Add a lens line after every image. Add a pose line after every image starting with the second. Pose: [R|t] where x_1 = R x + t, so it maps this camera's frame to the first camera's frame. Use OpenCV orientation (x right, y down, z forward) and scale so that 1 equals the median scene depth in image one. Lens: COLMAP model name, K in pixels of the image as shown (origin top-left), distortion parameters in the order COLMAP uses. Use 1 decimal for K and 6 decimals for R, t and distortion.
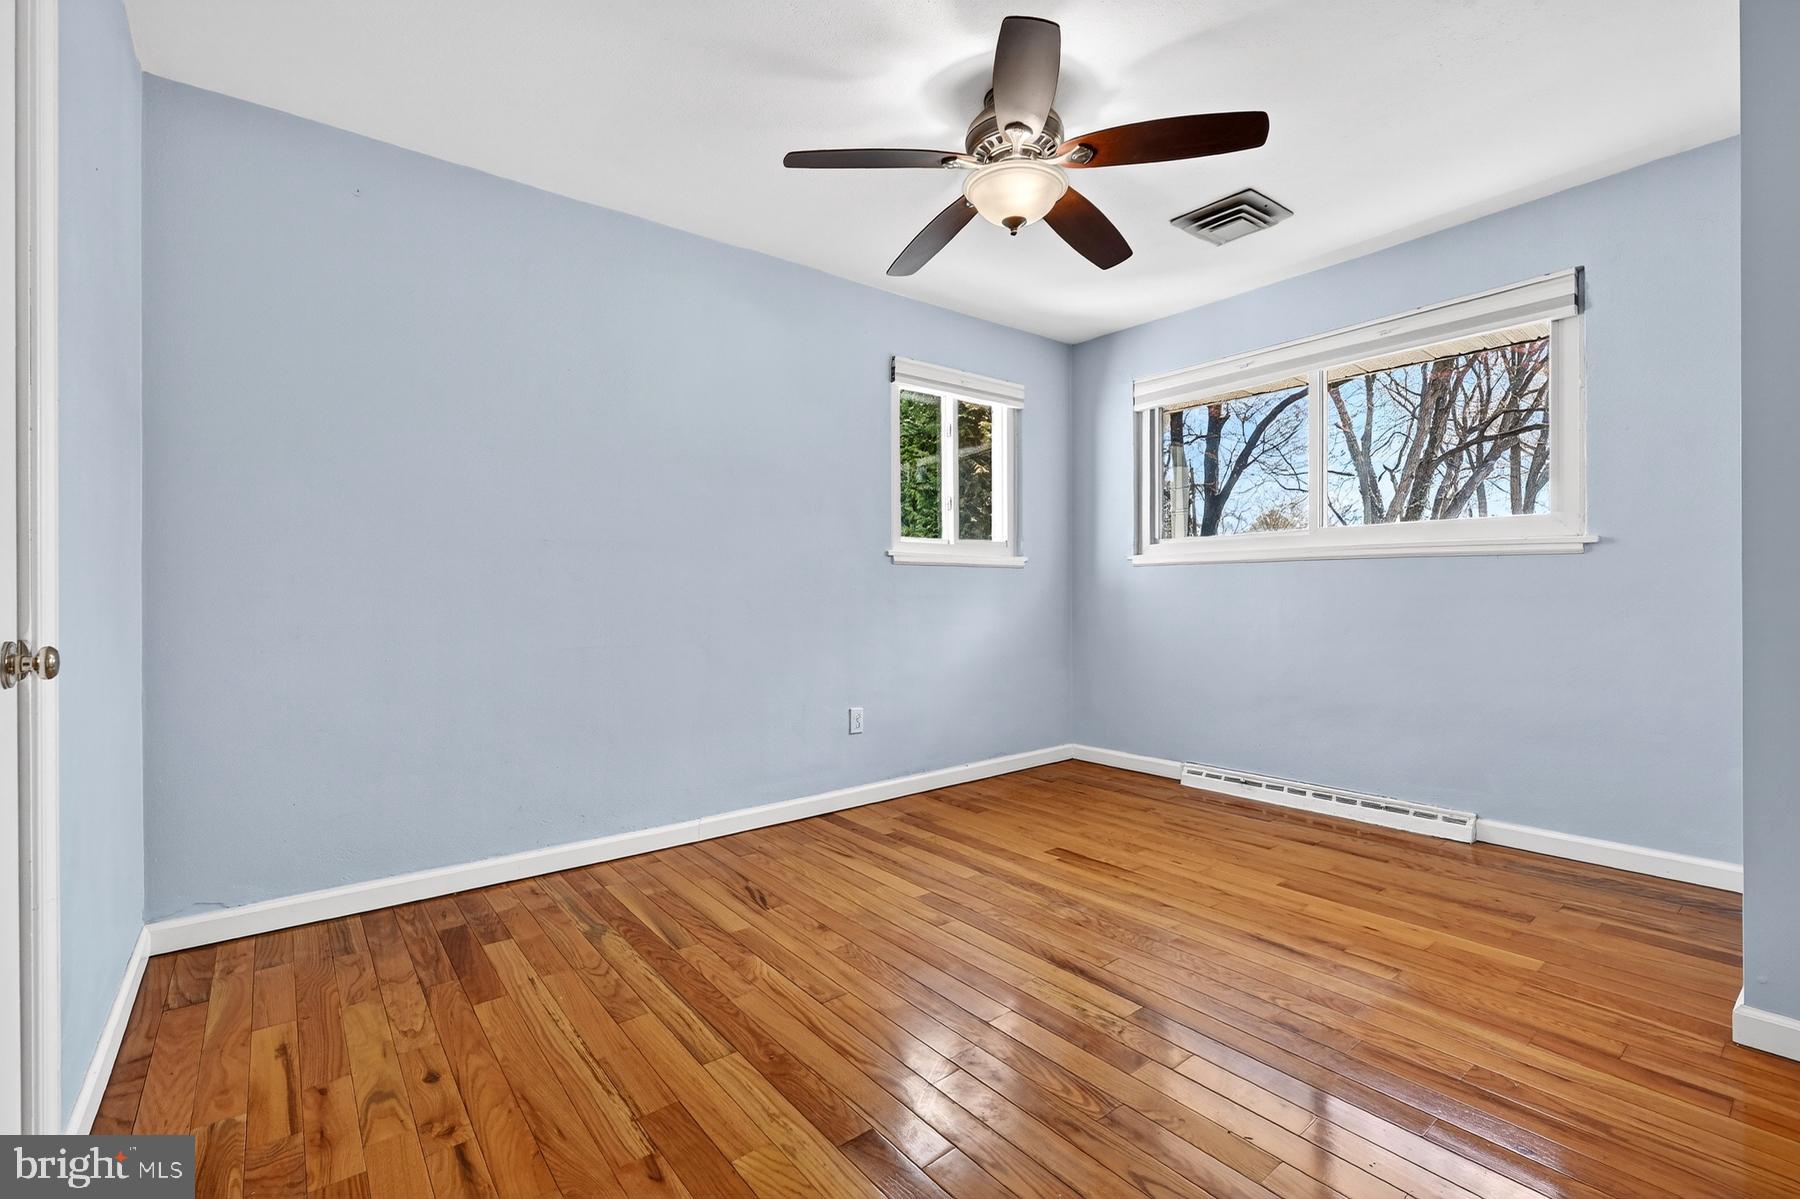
lens RADIAL K [[781.9, 0, 894.9], [0, 781.9, 603.4], [0, 0, 1]] dist [-0.000304, 0.000109]
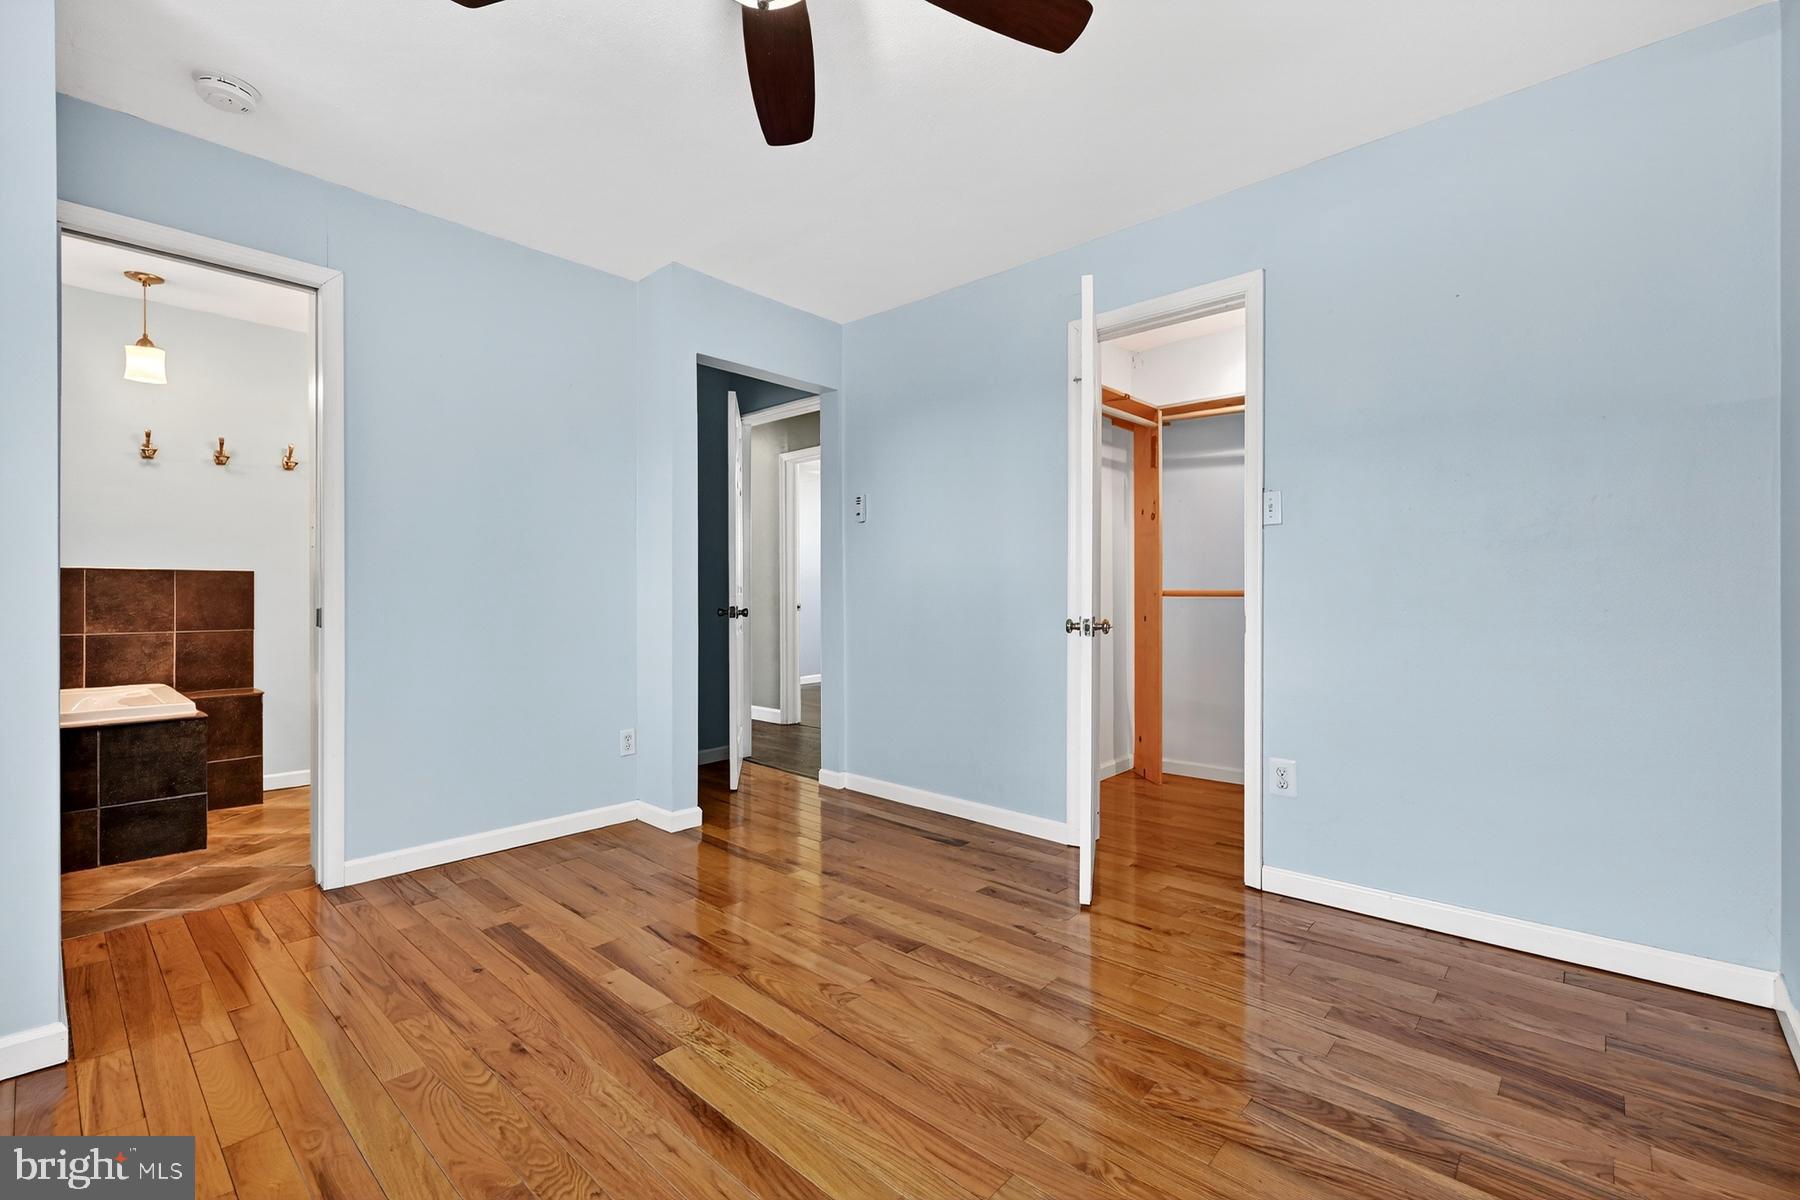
lens RADIAL K [[781.9, 0, 898.9], [0, 781.9, 587.3], [0, 0, 1]] dist [-0.000304, 0.000109]
pose [[-0.987077, 0.001075, -0.160245, 0.119844], [0.000434, 0.999992, 0.004034, -0.021034], [0.160248, 0.003912, -0.987069, 1.287808]]
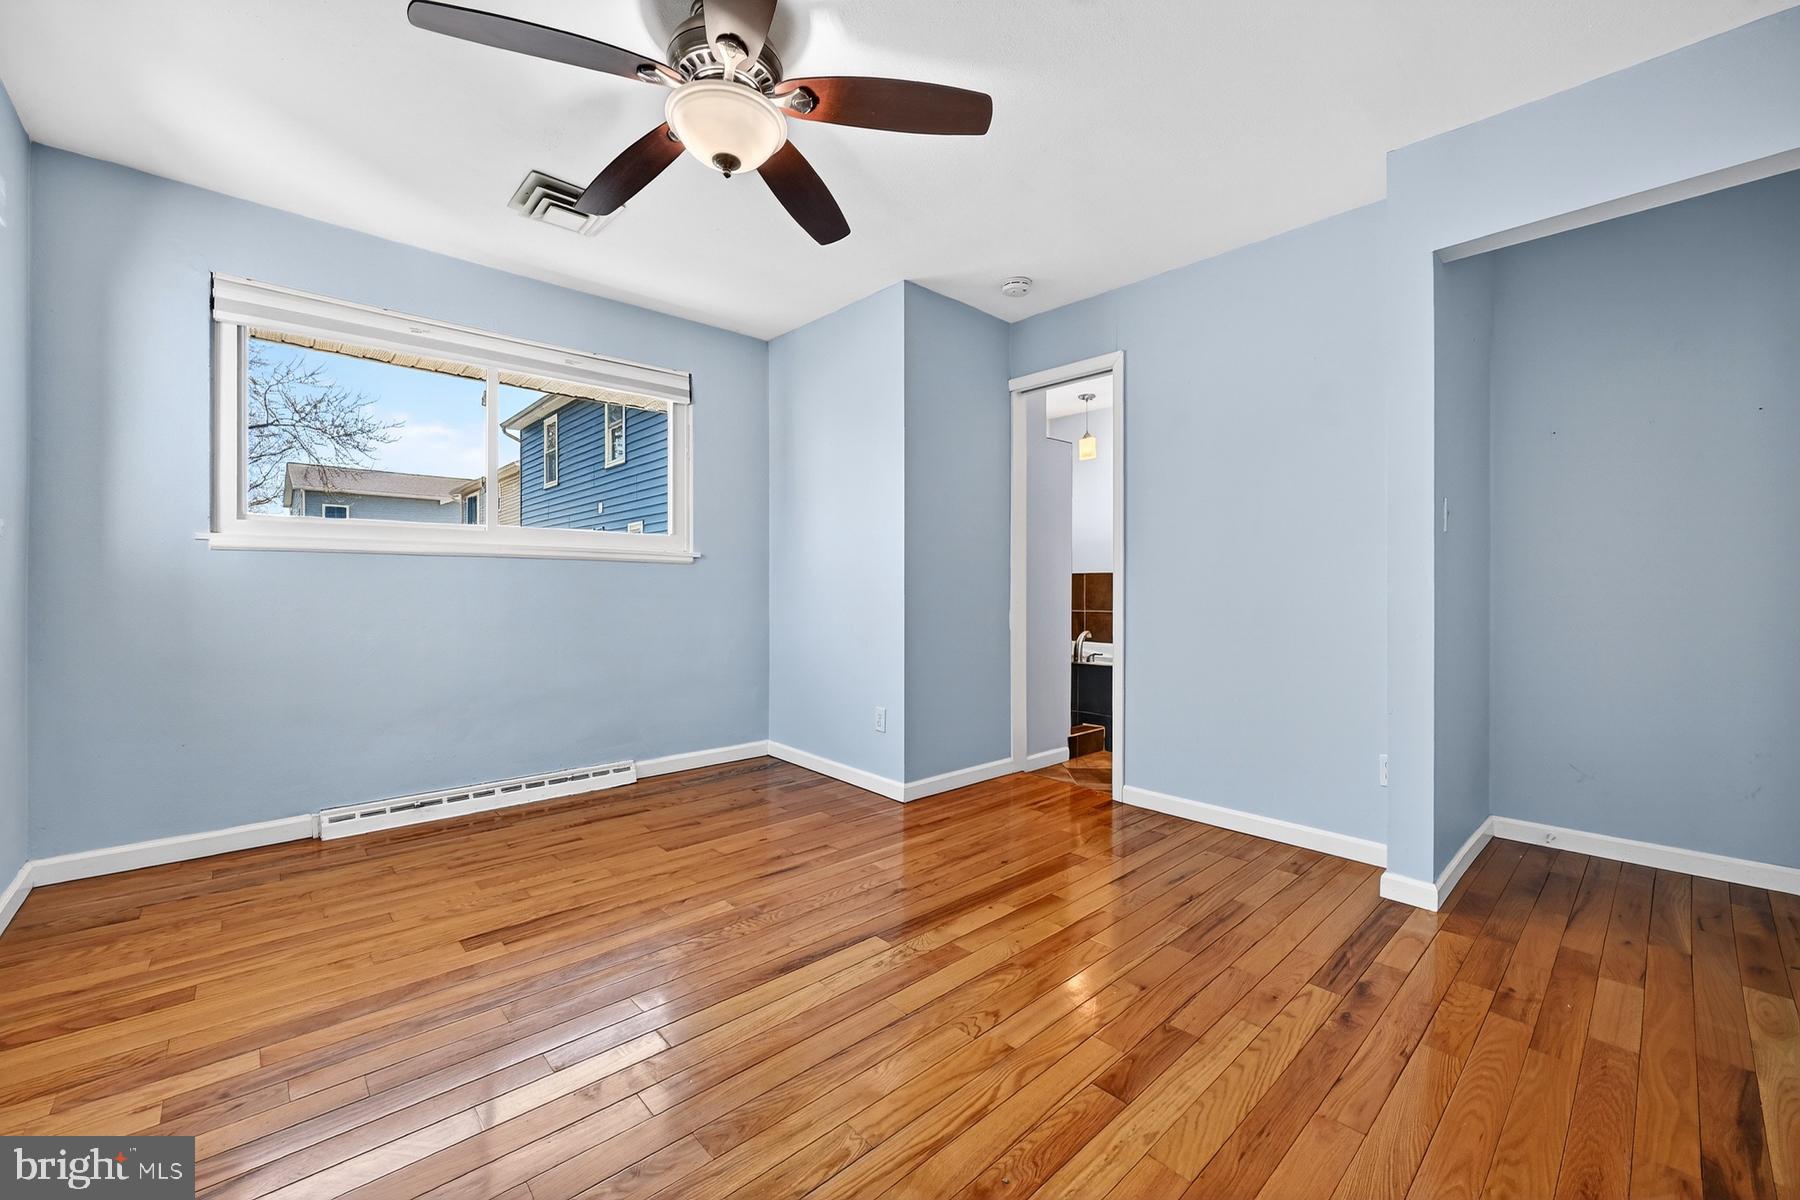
lens RADIAL K [[713.2, 0, 900.0], [0, 713.2, 594.0], [0, 0, 1]] dist [-0.001089, -0.000008]
pose [[-0.064104, -0.002935, 0.997939, -0.516486], [0.011073, 0.999932, 0.003652, -0.007531], [-0.997882, 0.011284, -0.064067, 0.684805]]
